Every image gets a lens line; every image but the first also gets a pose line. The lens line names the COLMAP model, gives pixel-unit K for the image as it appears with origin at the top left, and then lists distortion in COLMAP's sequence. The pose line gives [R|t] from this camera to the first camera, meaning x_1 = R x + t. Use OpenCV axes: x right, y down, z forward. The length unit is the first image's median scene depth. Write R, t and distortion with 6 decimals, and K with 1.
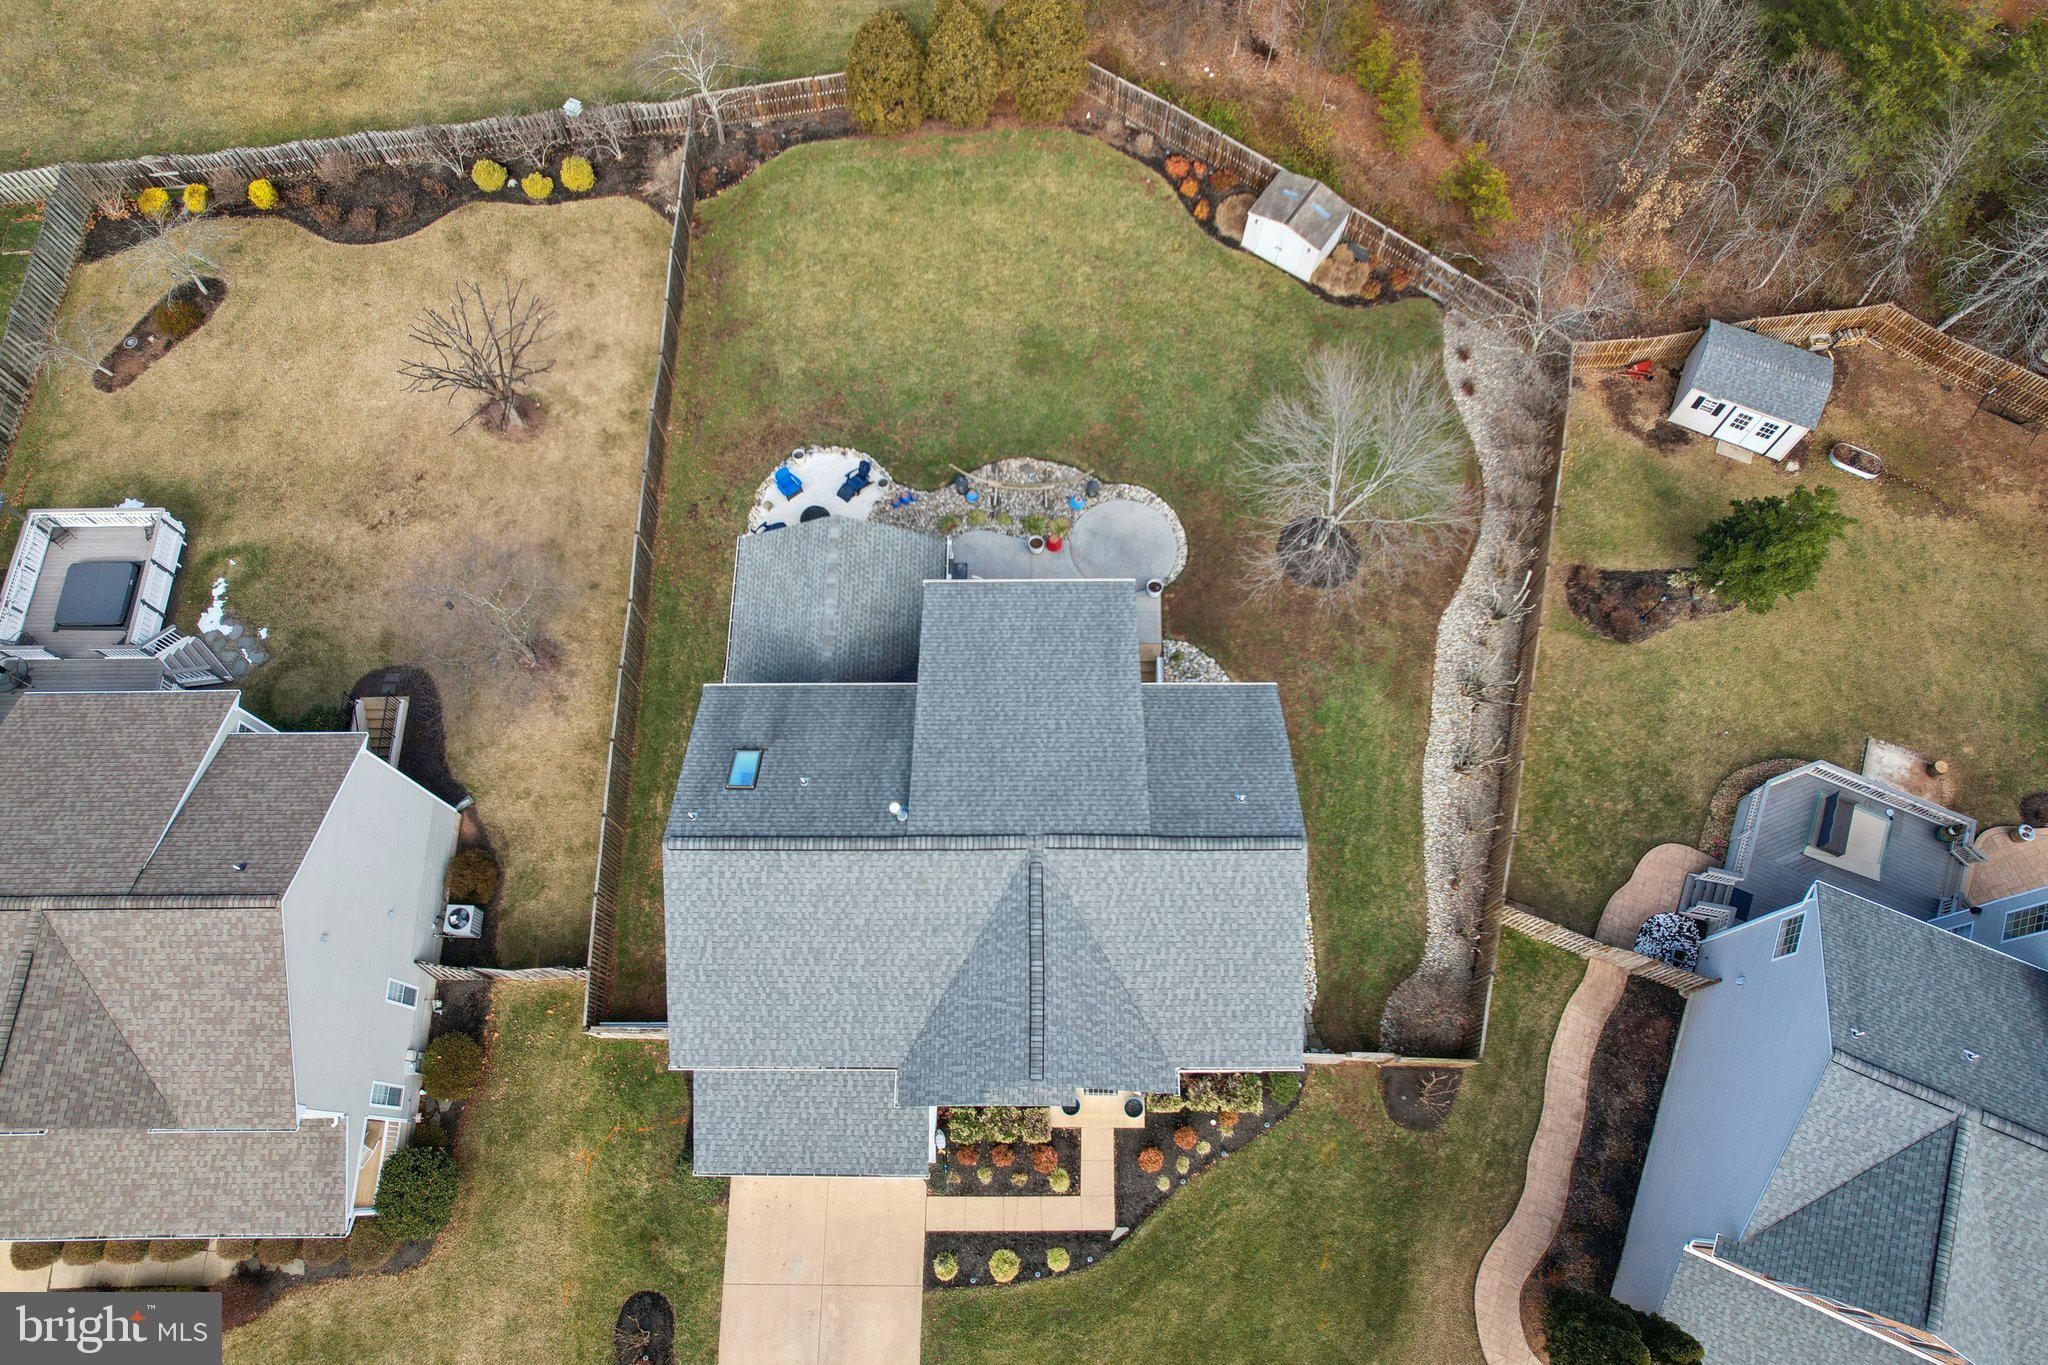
lens RADIAL K [[1311.8, 0, 1025.8], [0, 1311.8, 692.0], [0, 0, 1]] dist [-0.075954, 0.068003]
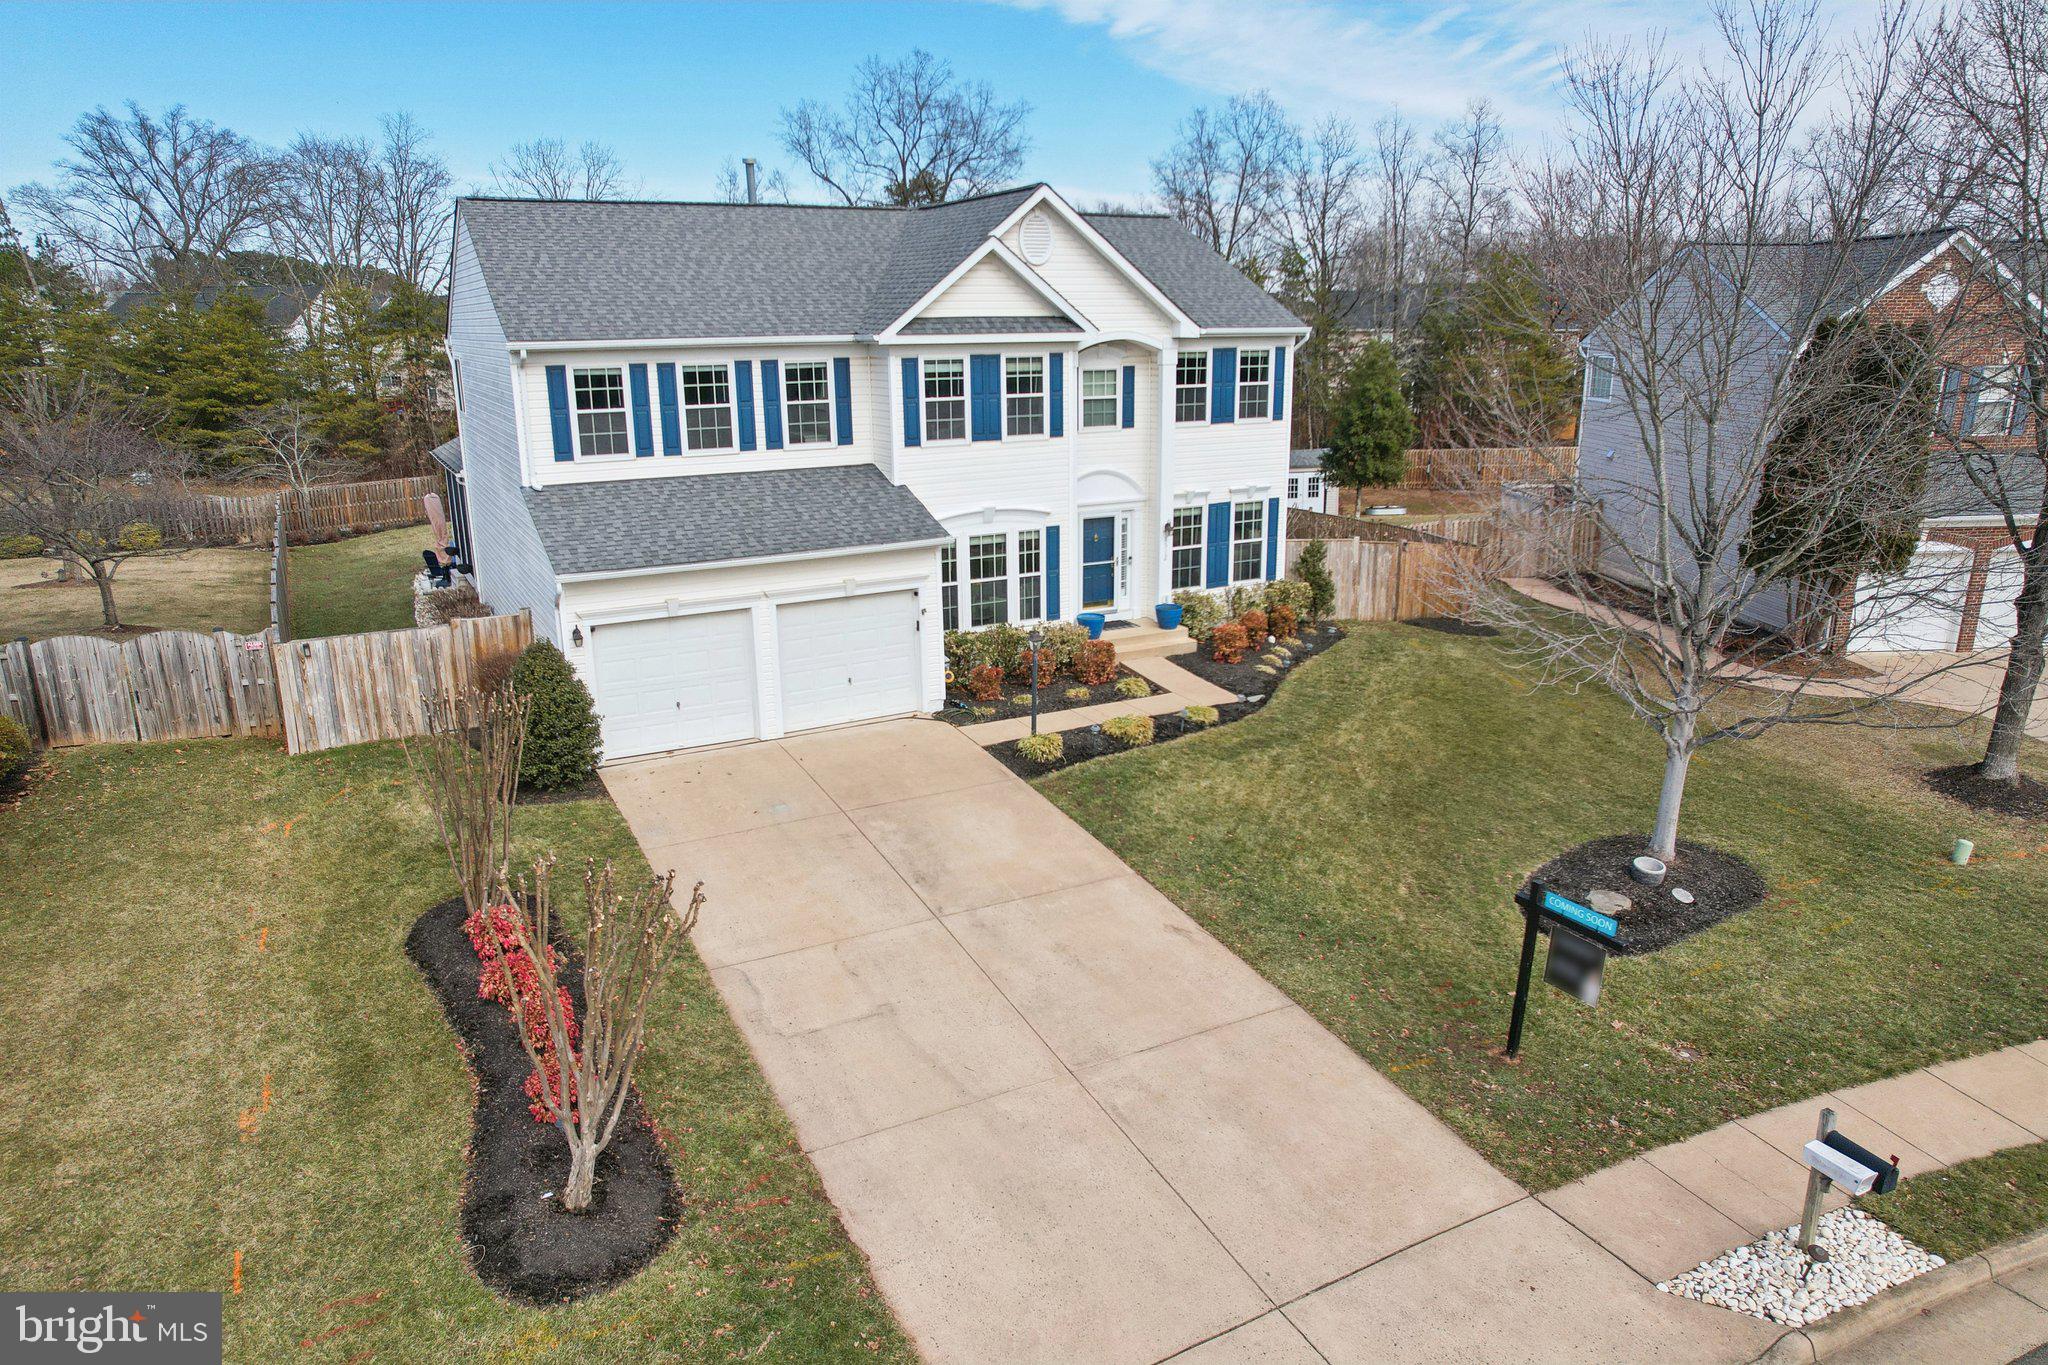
lens RADIAL K [[1311.8, 0, 1024.4], [0, 1311.8, 681.7], [0, 0, 1]] dist [-0.075954, 0.068003]
pose [[0.878494, -0.130344, 0.459628, -0.272910], [0.447728, 0.560295, -0.696857, 0.691352], [-0.166696, 0.817973, 0.550575, 0.567298]]
